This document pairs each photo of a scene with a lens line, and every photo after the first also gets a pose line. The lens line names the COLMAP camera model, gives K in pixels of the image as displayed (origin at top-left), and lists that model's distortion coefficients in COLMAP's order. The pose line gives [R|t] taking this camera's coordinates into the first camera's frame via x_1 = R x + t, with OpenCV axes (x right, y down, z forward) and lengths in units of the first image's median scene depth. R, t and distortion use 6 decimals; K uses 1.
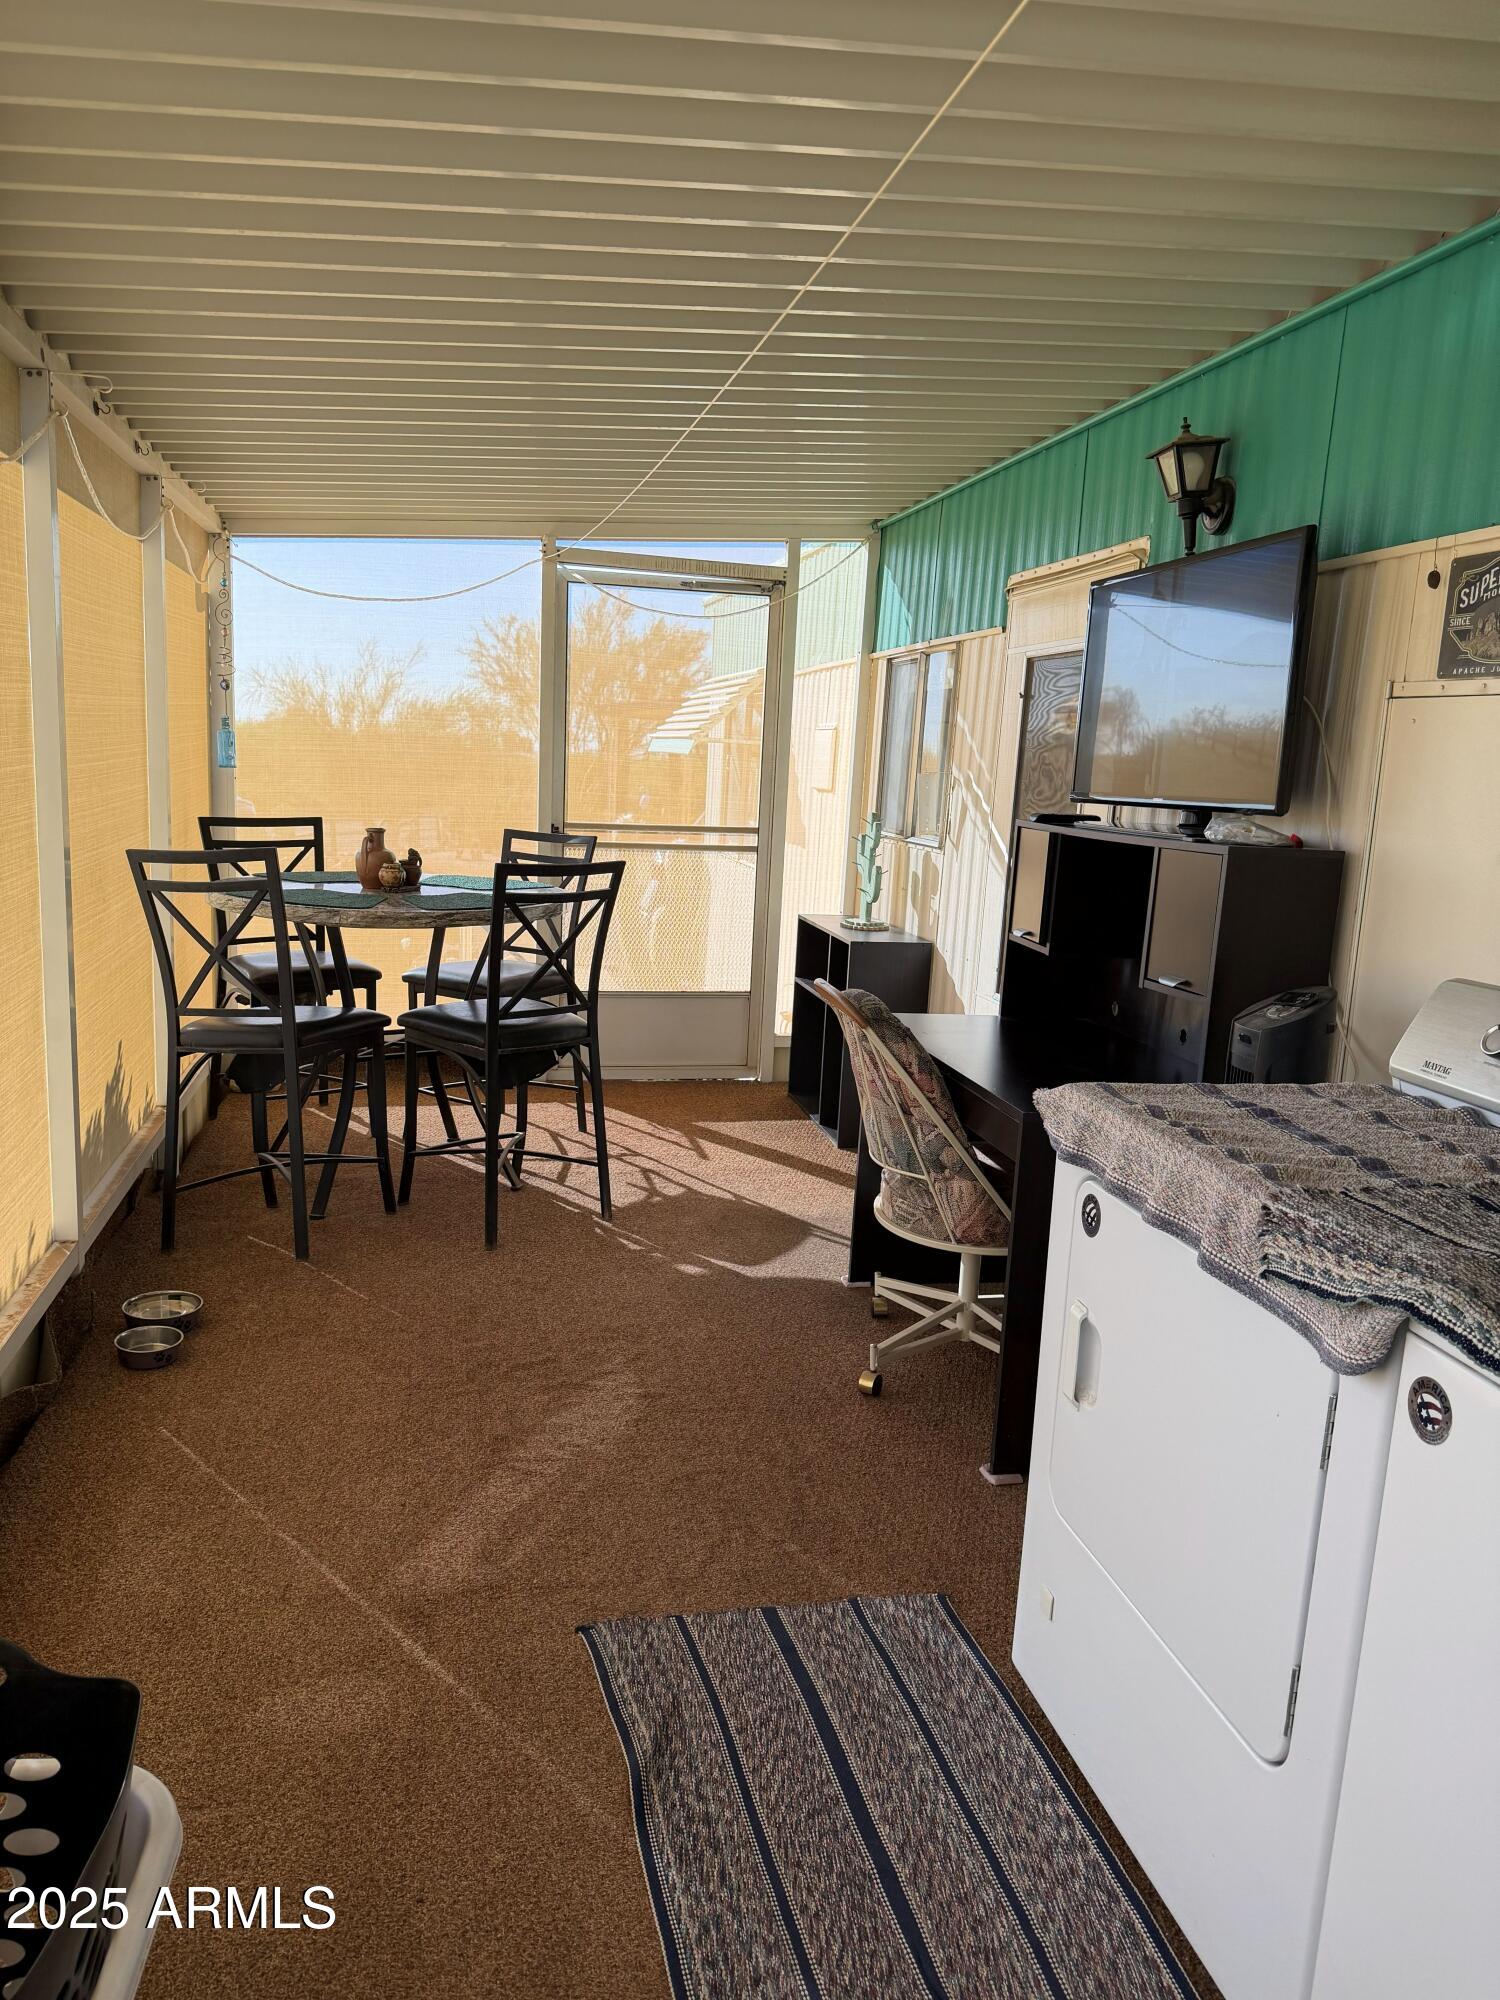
lens RADIAL K [[1414.4, 0, 750.9], [0, 1414.4, 1007.2], [0, 0, 1]] dist [-0.006141, -0.008061]
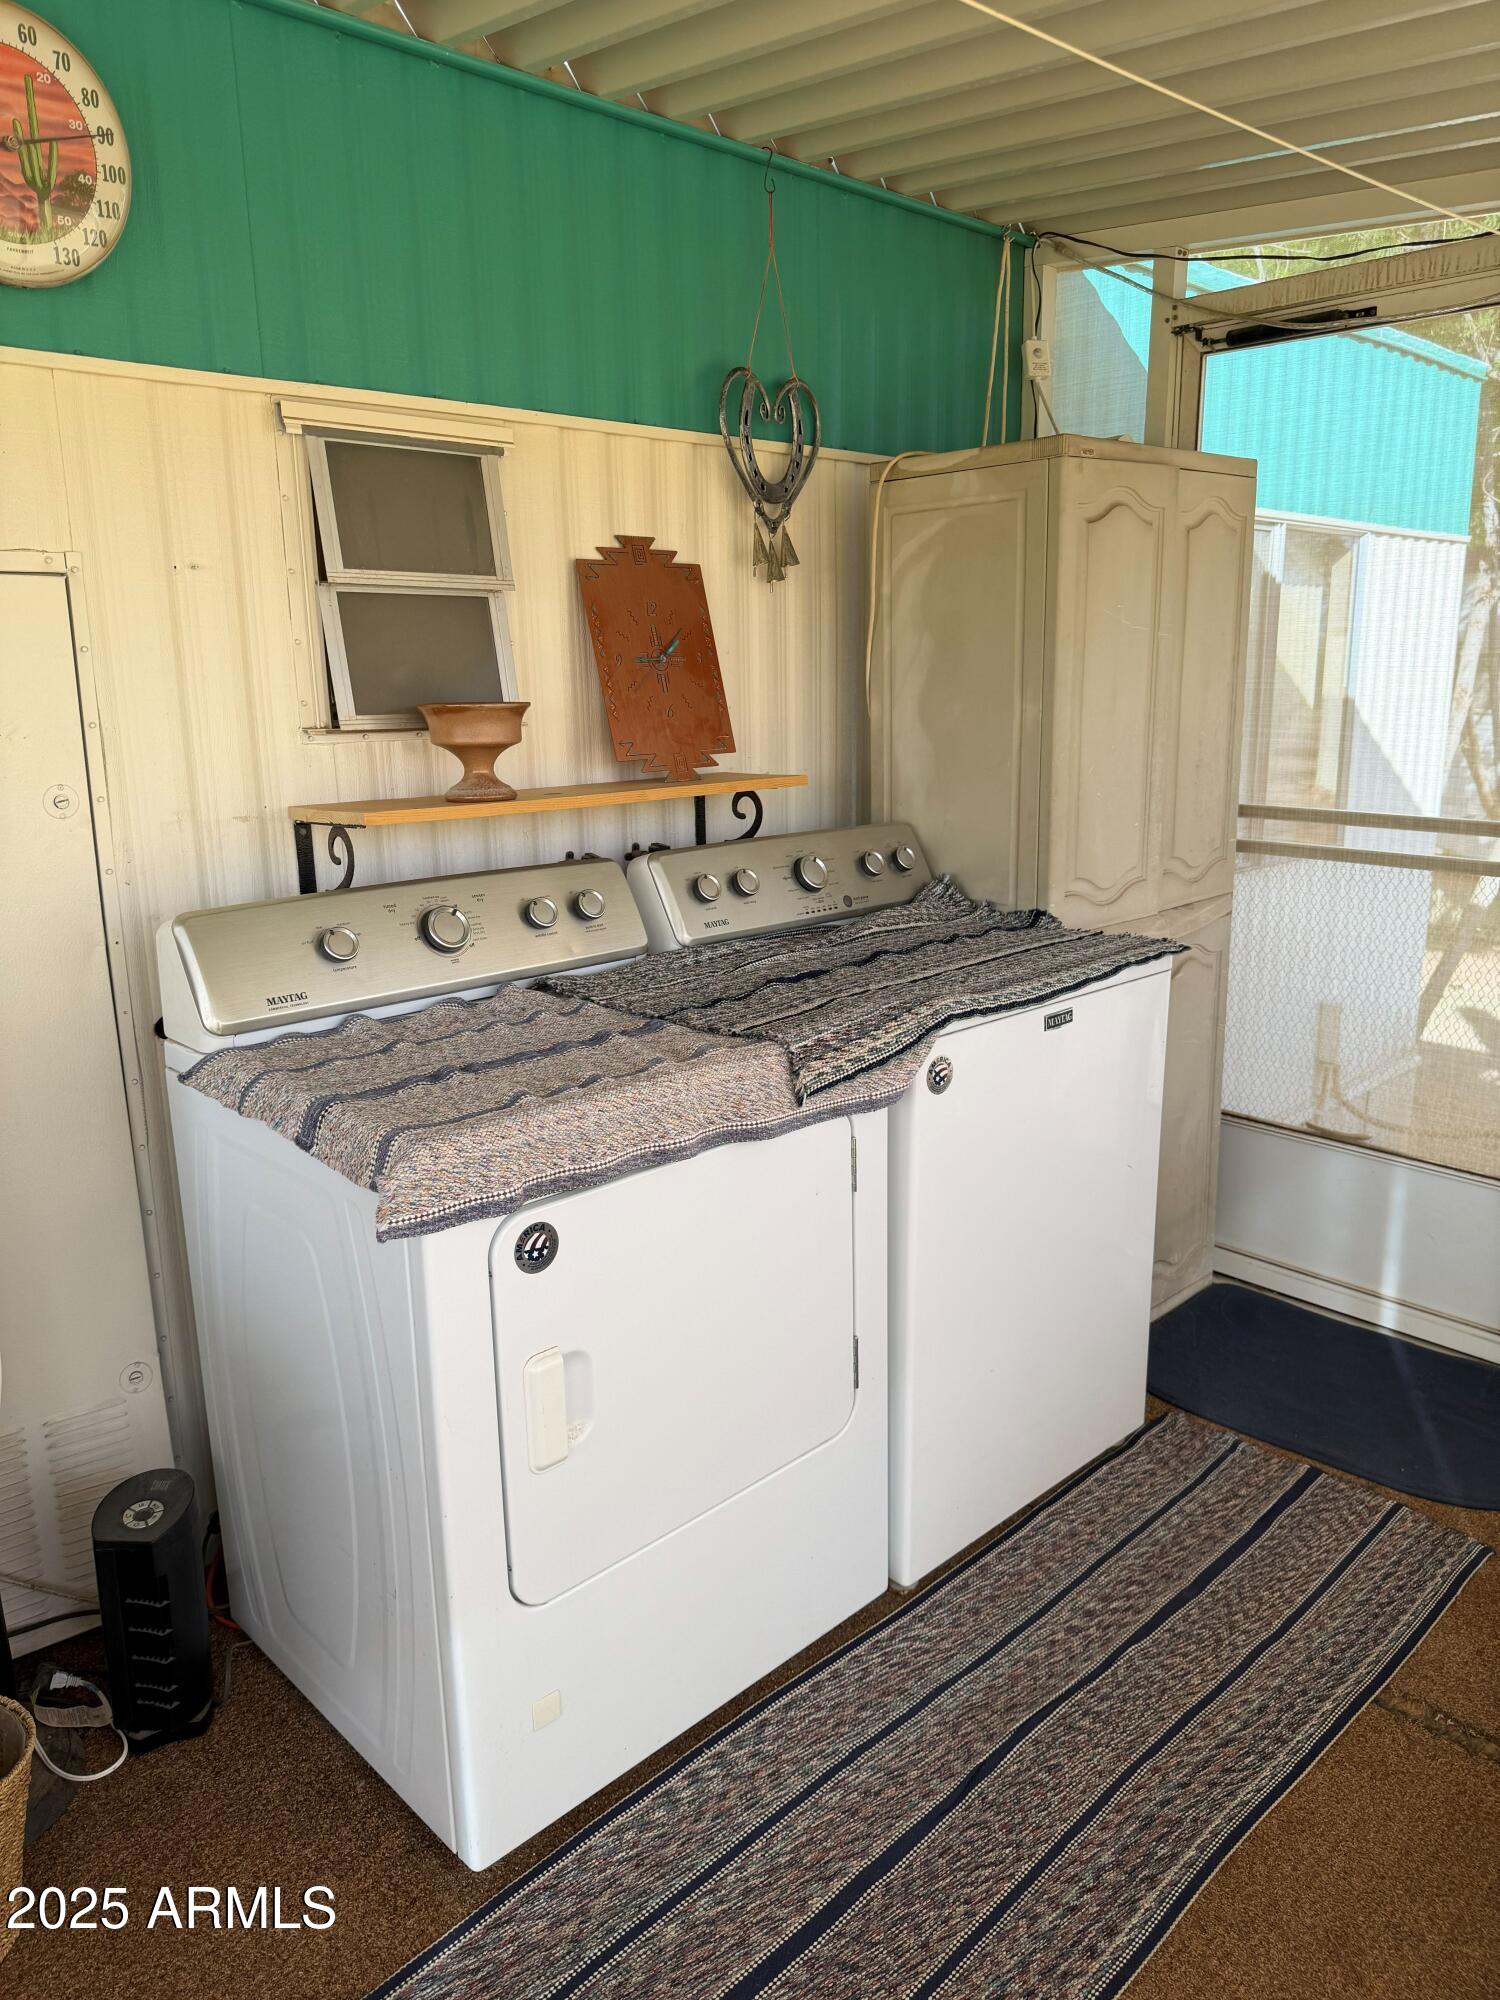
lens RADIAL K [[1414.4, 0, 753.5], [0, 1414.4, 1000.1], [0, 0, 1]] dist [-0.006141, -0.008061]
pose [[-0.526566, -0.238980, 0.815853, -0.518822], [0.134342, 0.924227, 0.357432, -0.294632], [-0.839453, 0.297814, -0.454561, 1.381693]]
